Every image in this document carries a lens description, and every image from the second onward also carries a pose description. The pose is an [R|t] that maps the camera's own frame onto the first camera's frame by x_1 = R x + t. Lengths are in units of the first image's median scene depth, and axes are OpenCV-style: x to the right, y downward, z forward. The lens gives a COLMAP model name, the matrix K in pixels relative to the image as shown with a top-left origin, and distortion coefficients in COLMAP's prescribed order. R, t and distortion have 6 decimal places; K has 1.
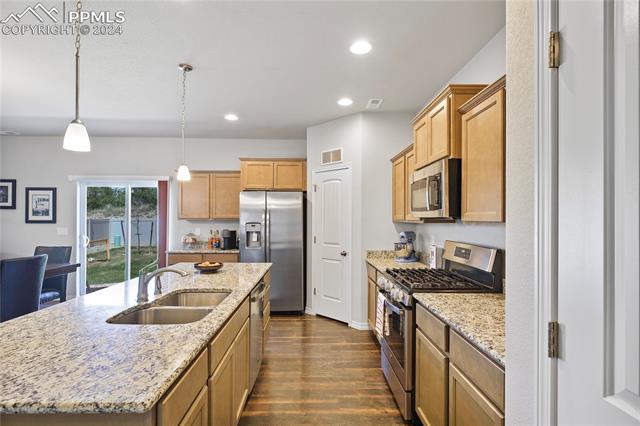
lens RADIAL K [[313.8, 0, 320.0], [0, 313.8, 213.0], [0, 0, 1]] dist [0.001457, -0.000406]
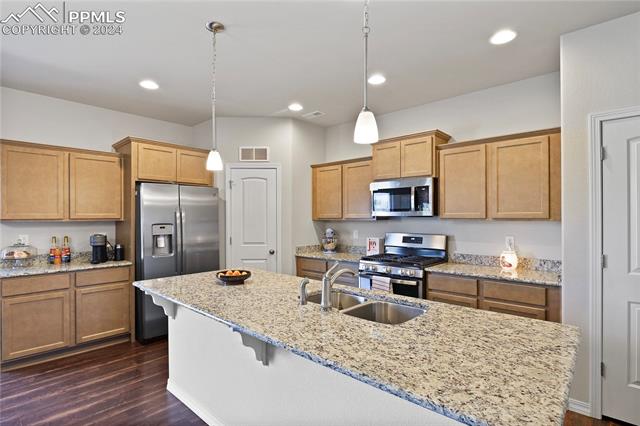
lens RADIAL K [[318.3, 0, 320.0], [0, 318.3, 213.0], [0, 0, 1]] dist [-0.009288, -0.000326]
pose [[0.688954, 0.002807, 0.724800, -0.490503], [-0.006029, 0.999980, 0.001858, 0.000388], [-0.724780, -0.005651, 0.688957, 0.152999]]
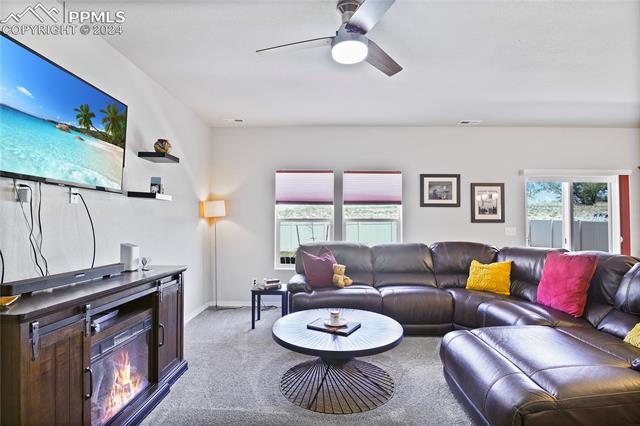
lens RADIAL K [[319.5, 0, 320.1], [0, 319.5, 216.9], [0, 0, 1]] dist [-0.023050, -0.001966]
pose [[0.999123, -0.003448, -0.041731, -1.472662], [0.003153, 0.999969, -0.007149, 0.023245], [0.041755, 0.007012, 0.999103, 0.077871]]
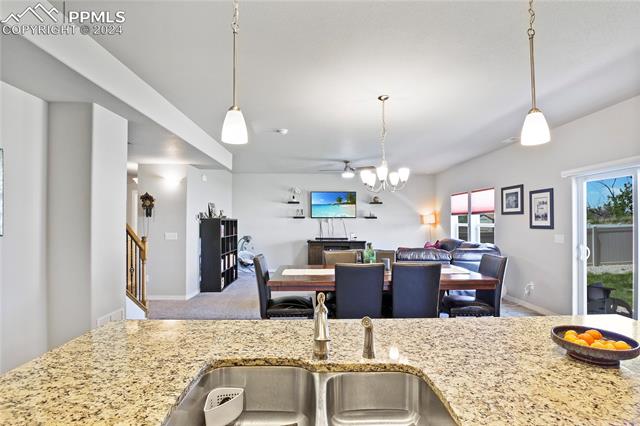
lens RADIAL K [[319.5, 0, 320.1], [0, 319.5, 216.9], [0, 0, 1]] dist [-0.023050, -0.001966]
pose [[0.000466, -0.021109, -0.999777, 0.027336], [0.016233, 0.999646, -0.021099, 0.007473], [0.999868, -0.016220, 0.000809, 0.397163]]
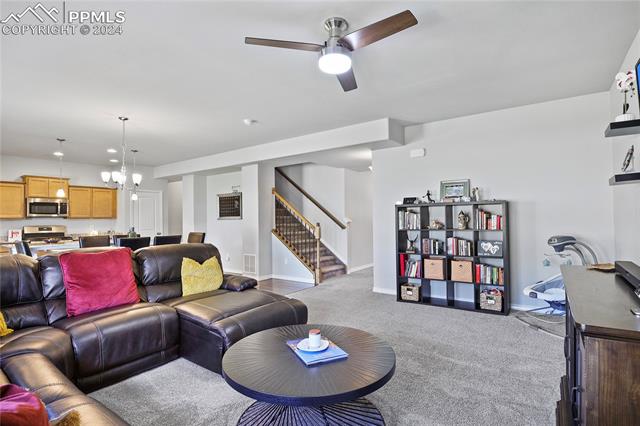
lens RADIAL K [[319.5, 0, 320.1], [0, 319.5, 216.9], [0, 0, 1]] dist [-0.023050, -0.001966]
pose [[-0.799443, 0.012188, 0.600618, -1.719355], [0.000612, 0.999810, -0.019473, 0.038409], [-0.600741, -0.015200, -0.799299, 0.937790]]
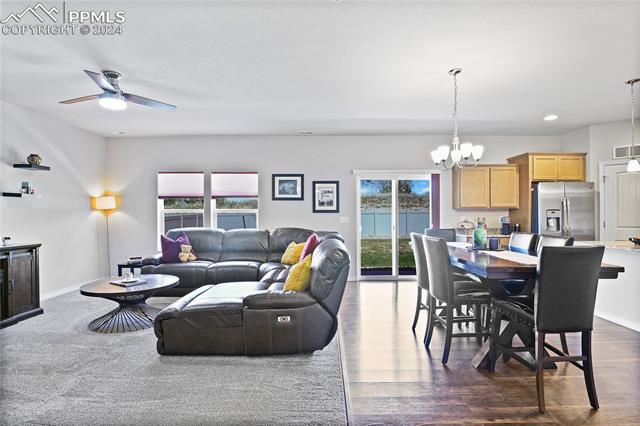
lens RADIAL K [[319.5, 0, 320.1], [0, 319.5, 216.9], [0, 0, 1]] dist [-0.023050, -0.001966]
pose [[0.999468, -0.006820, -0.031896, -0.966111], [0.007566, 0.999699, 0.023320, 0.022806], [0.031727, -0.023549, 0.999219, -0.162051]]
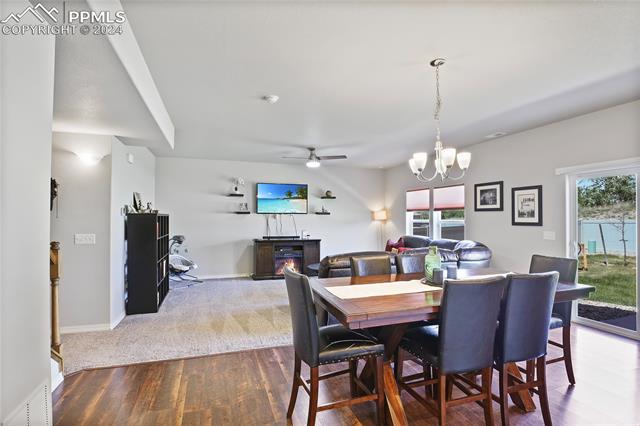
lens RADIAL K [[319.5, 0, 320.1], [0, 319.5, 216.9], [0, 0, 1]] dist [-0.023050, -0.001966]
pose [[0.300398, -0.008039, -0.953780, -0.213000], [0.015840, 0.999869, -0.003438, 0.000763], [0.953682, -0.014075, 0.300486, 0.168149]]
